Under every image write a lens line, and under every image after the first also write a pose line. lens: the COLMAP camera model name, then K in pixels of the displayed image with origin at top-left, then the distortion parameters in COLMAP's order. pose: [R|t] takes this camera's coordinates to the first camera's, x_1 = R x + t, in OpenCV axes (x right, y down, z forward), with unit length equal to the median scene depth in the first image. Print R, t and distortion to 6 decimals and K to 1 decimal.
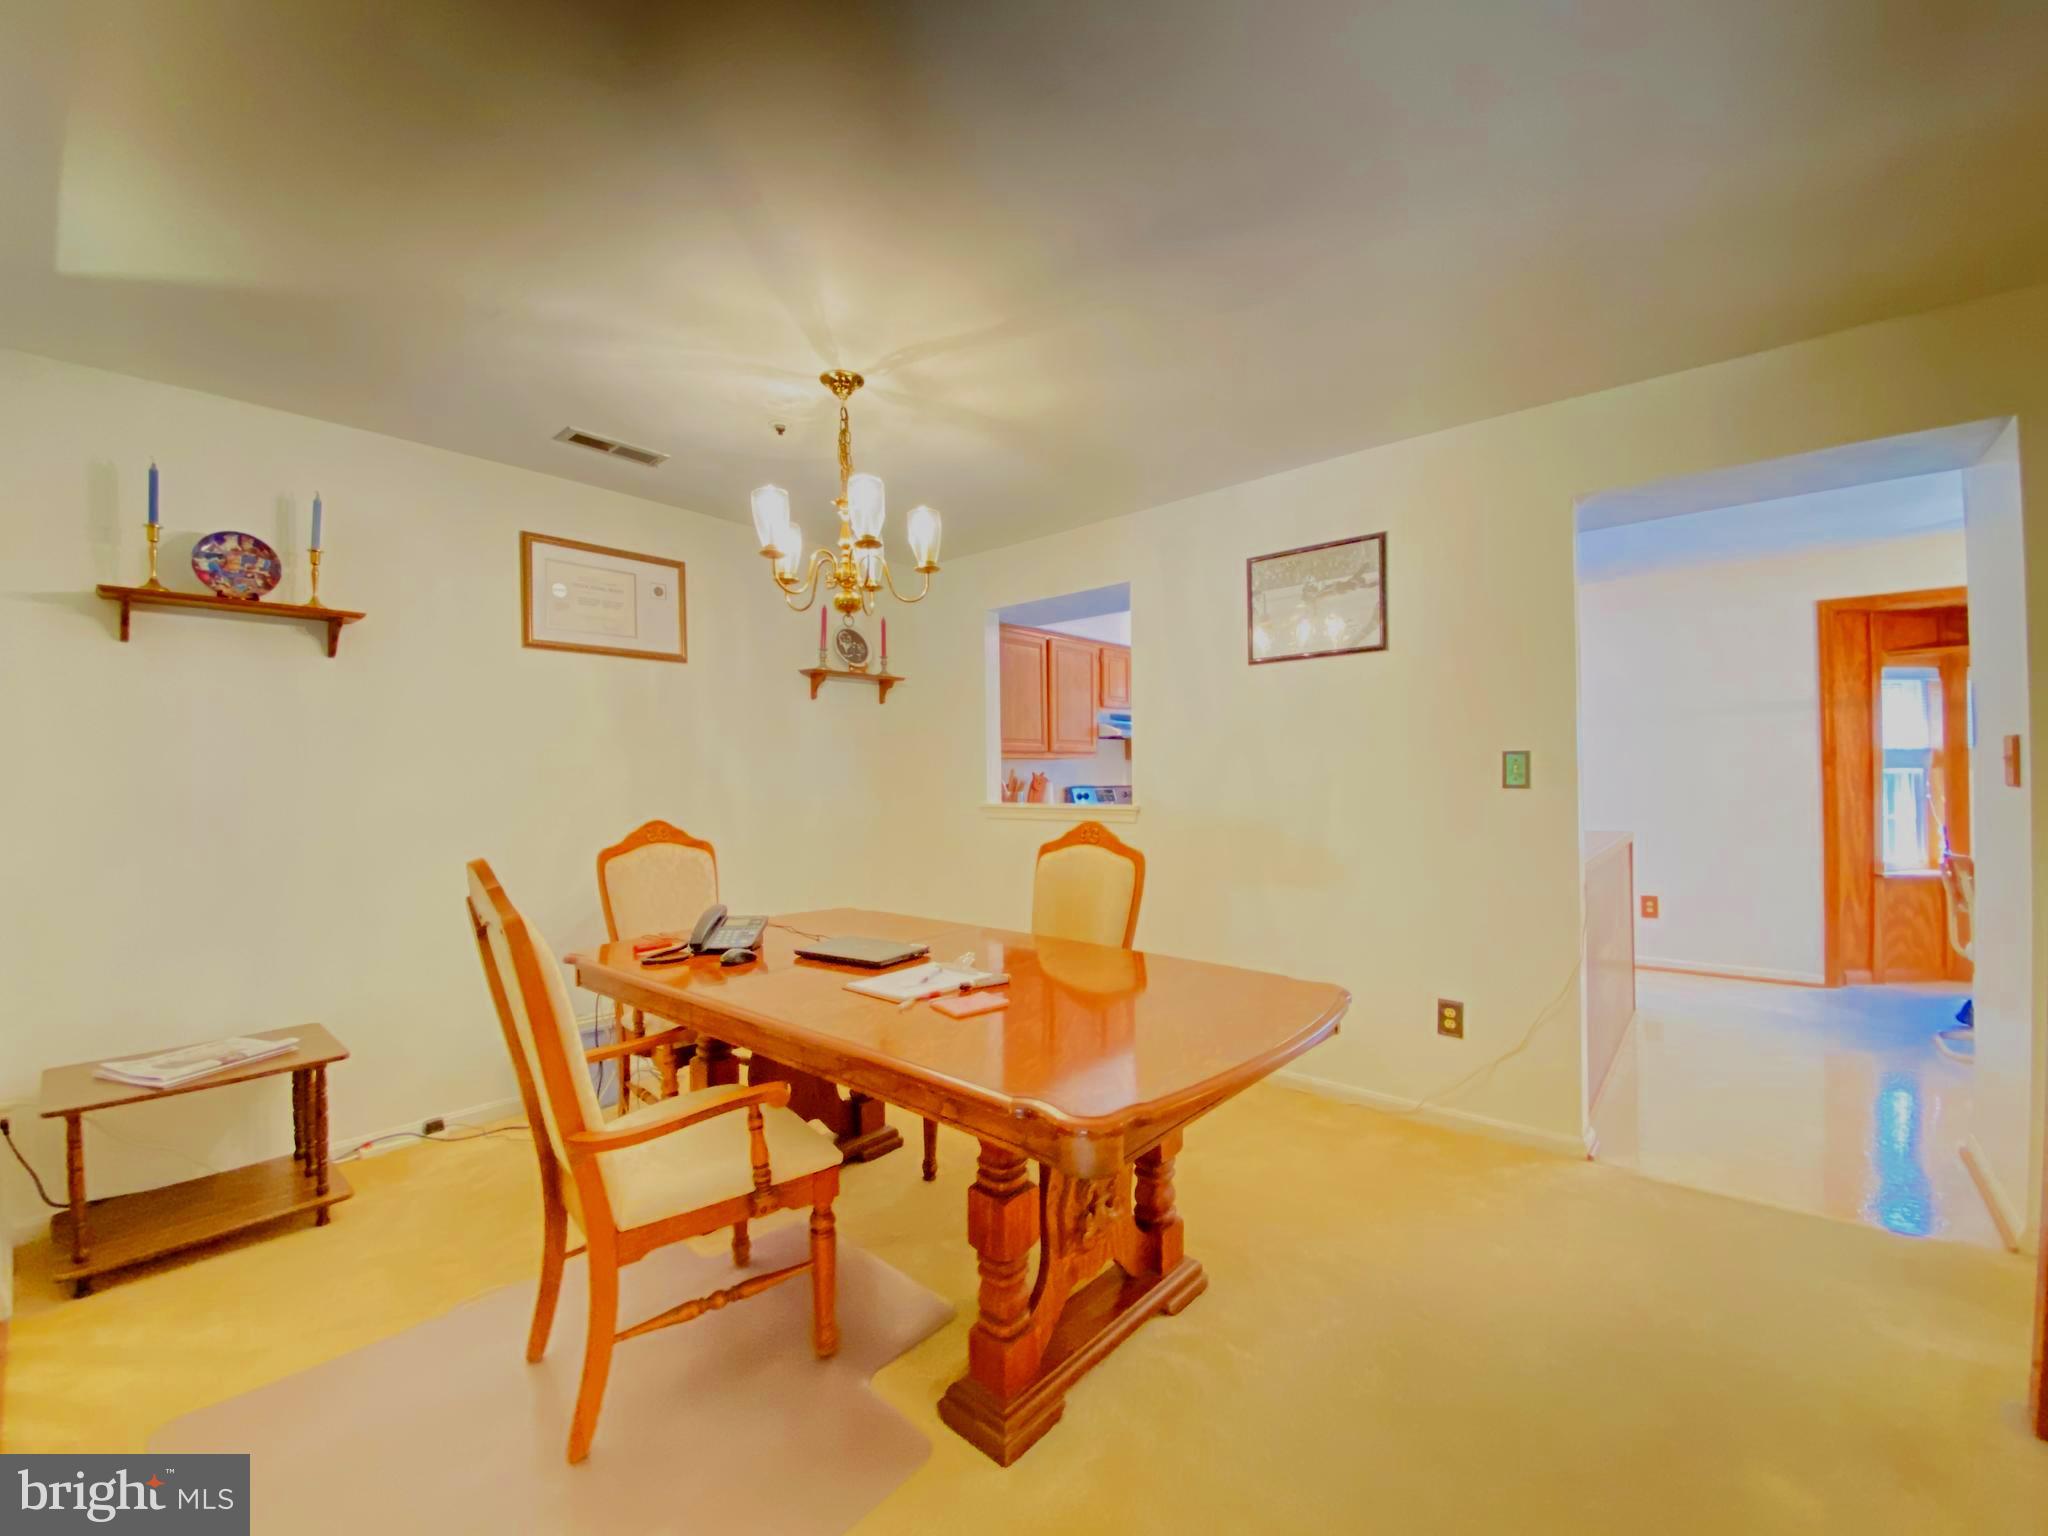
lens RADIAL K [[839.9, 0, 1019.1], [0, 839.9, 774.1], [0, 0, 1]] dist [-0.000668, -0.000437]
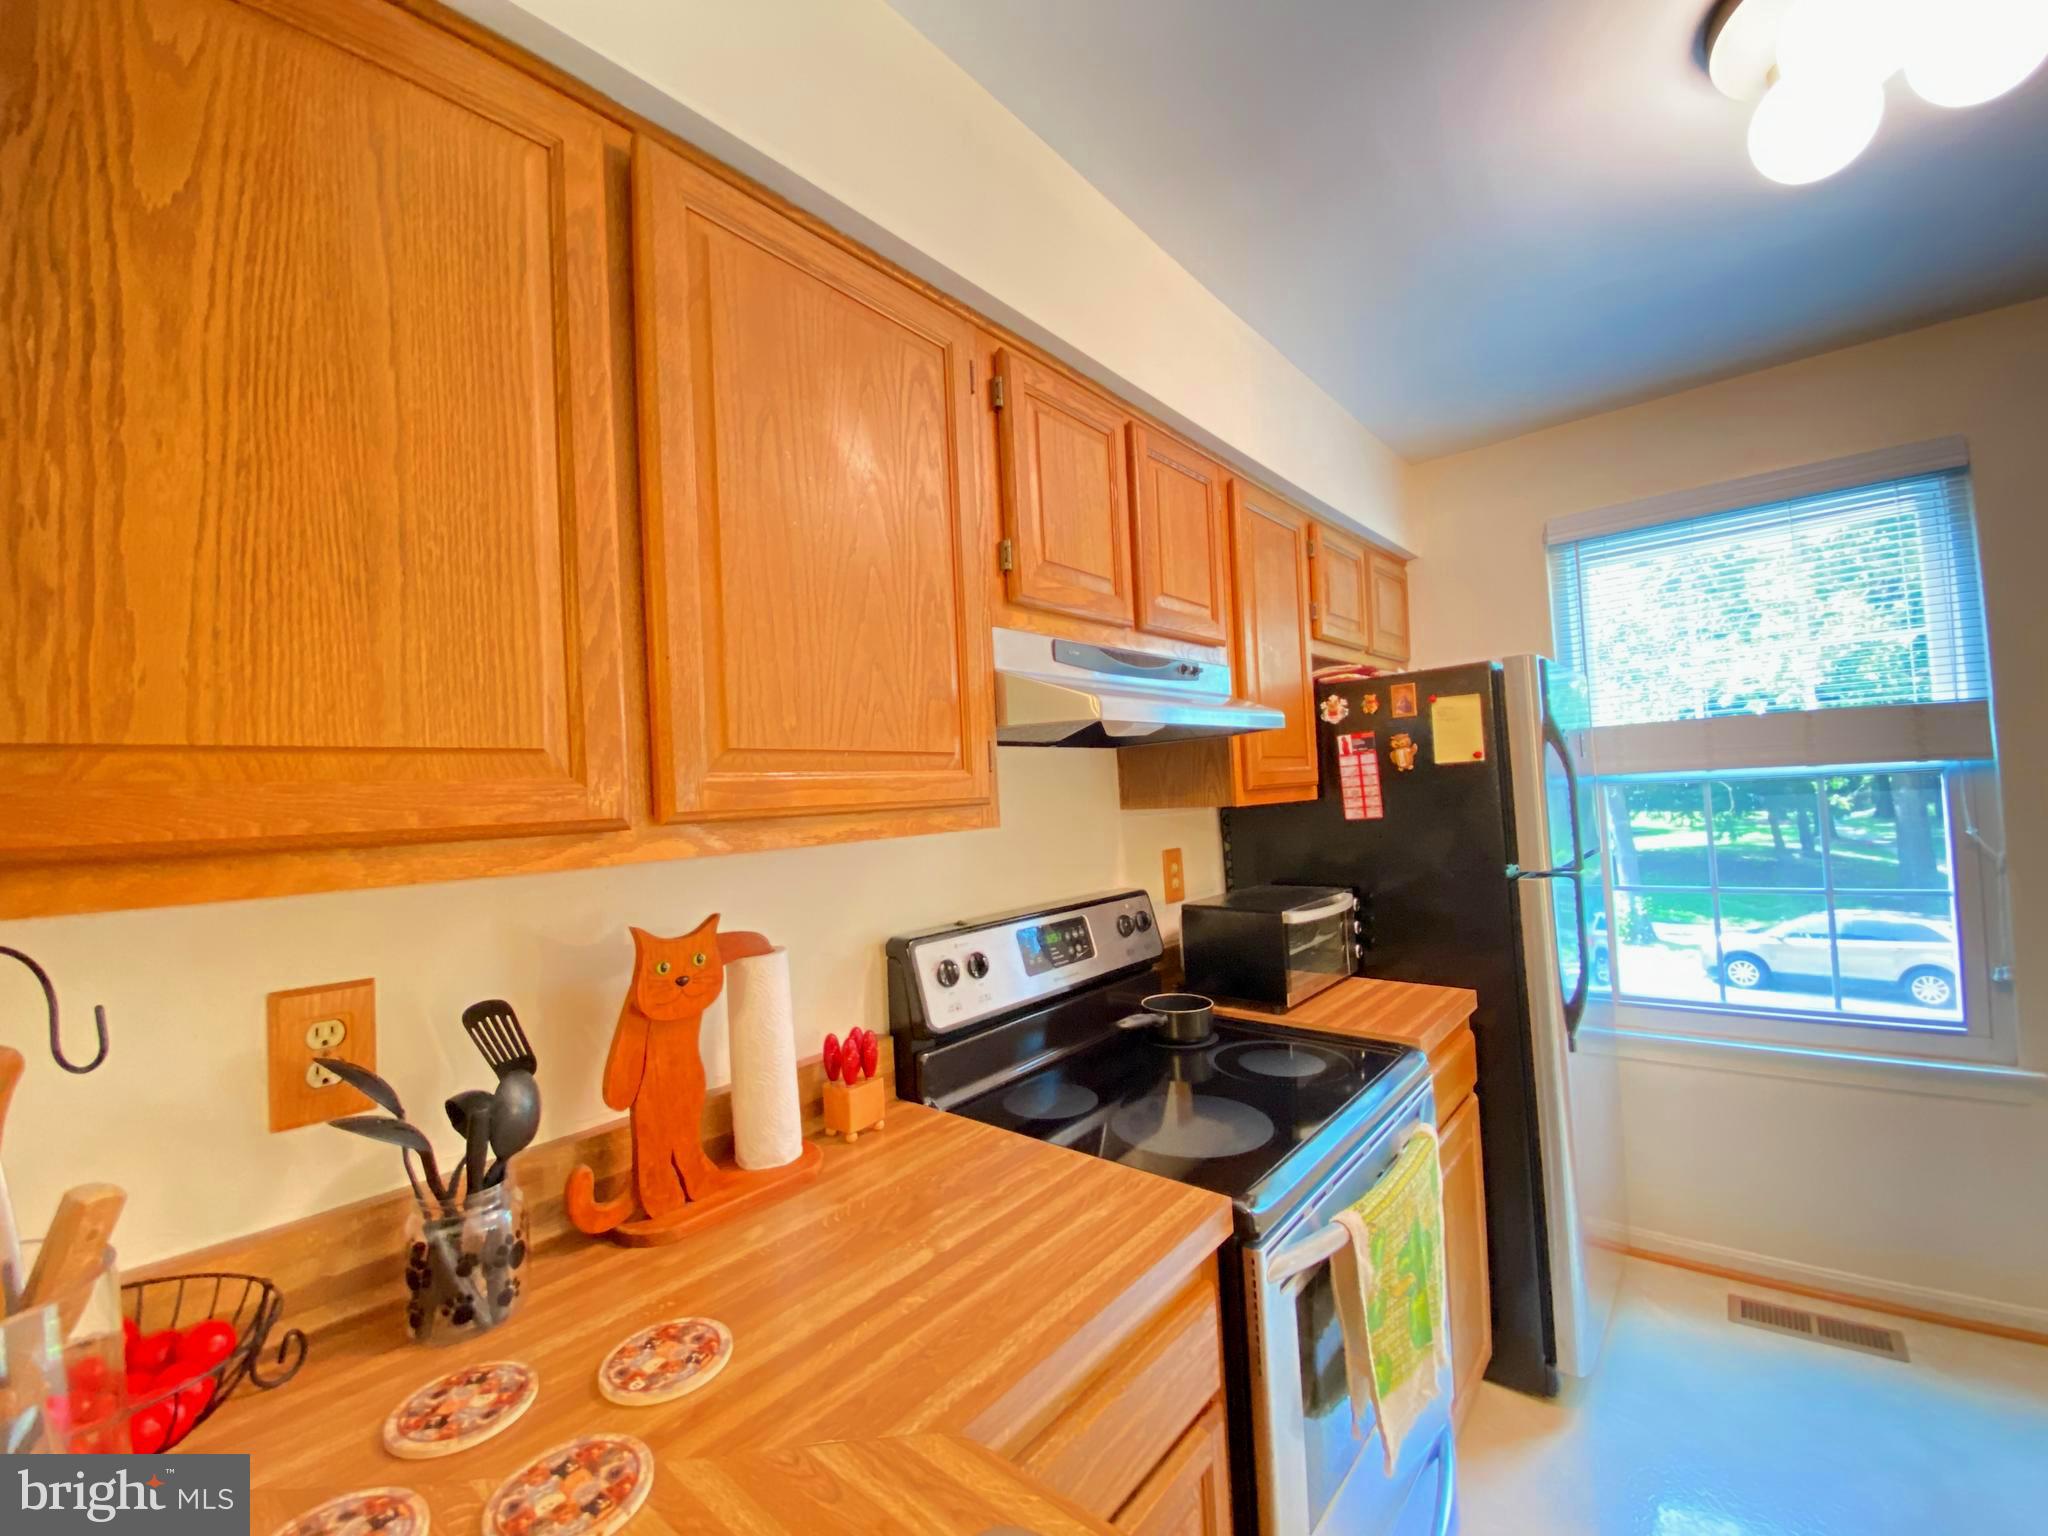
lens RADIAL K [[839.9, 0, 1019.1], [0, 839.9, 774.1], [0, 0, 1]] dist [-0.000668, -0.000437]
pose [[0.999047, -0.043398, -0.004762, 0.114005], [0.043278, 0.998800, -0.022947, -0.030497], [0.005752, 0.022719, 0.999725, 0.872333]]
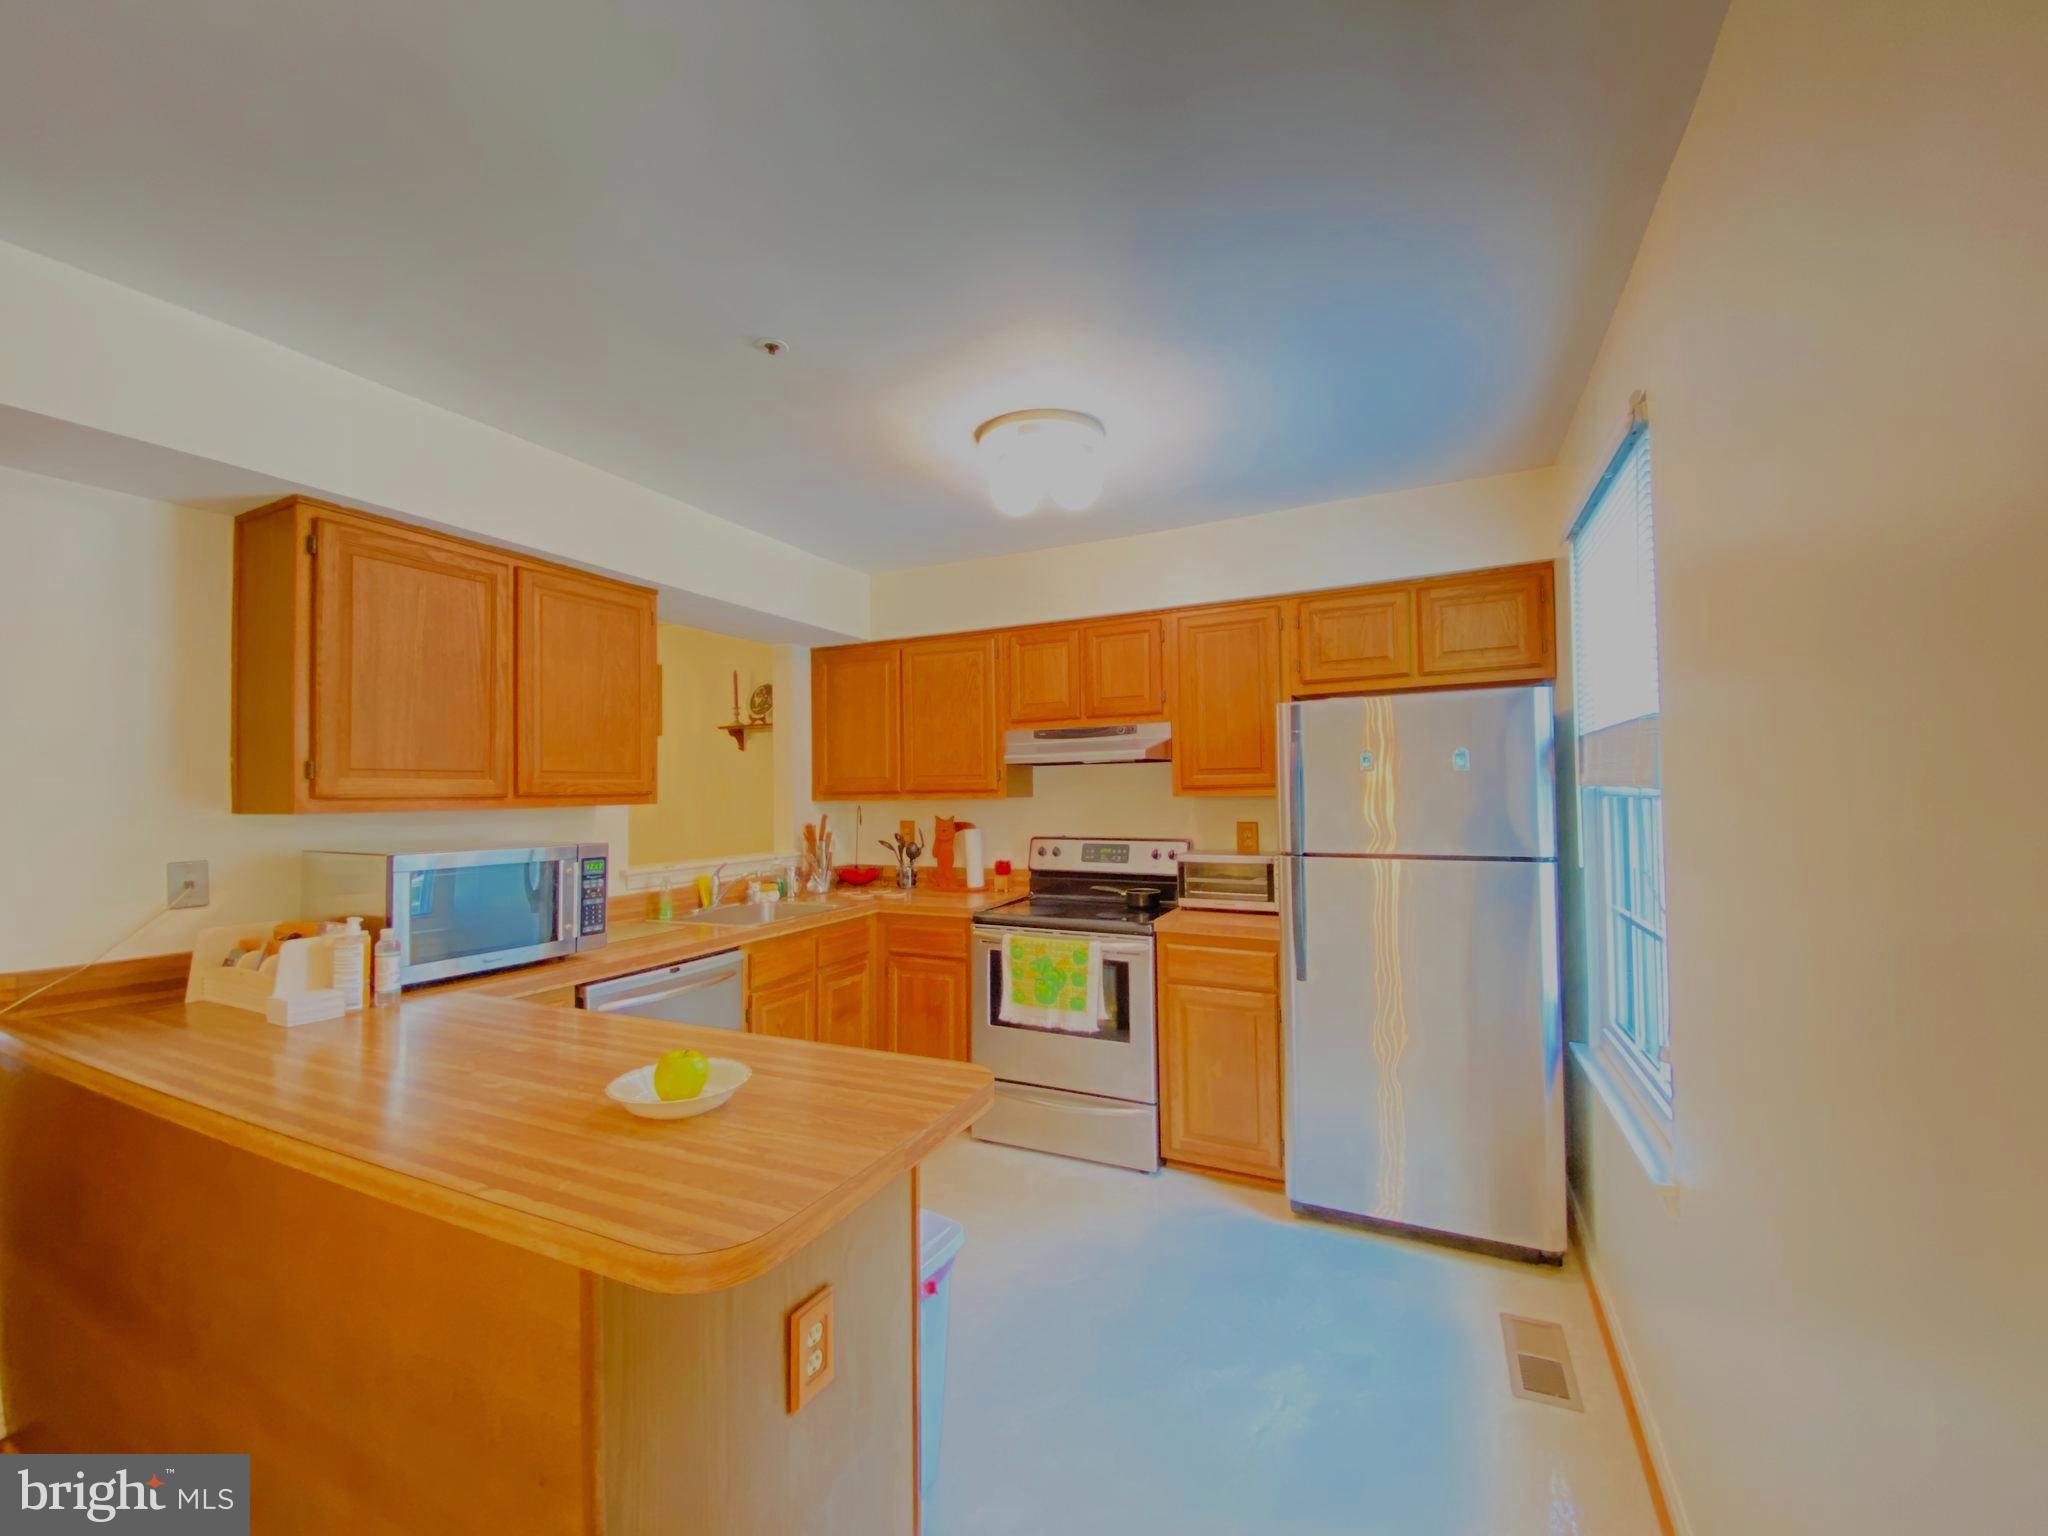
lens RADIAL K [[839.9, 0, 1019.1], [0, 839.9, 774.1], [0, 0, 1]] dist [-0.000668, -0.000437]
pose [[0.243670, -0.010692, -0.969799, 0.860995], [0.015153, 0.999859, -0.007216, -0.037065], [0.969740, -0.012937, 0.243798, 0.952939]]
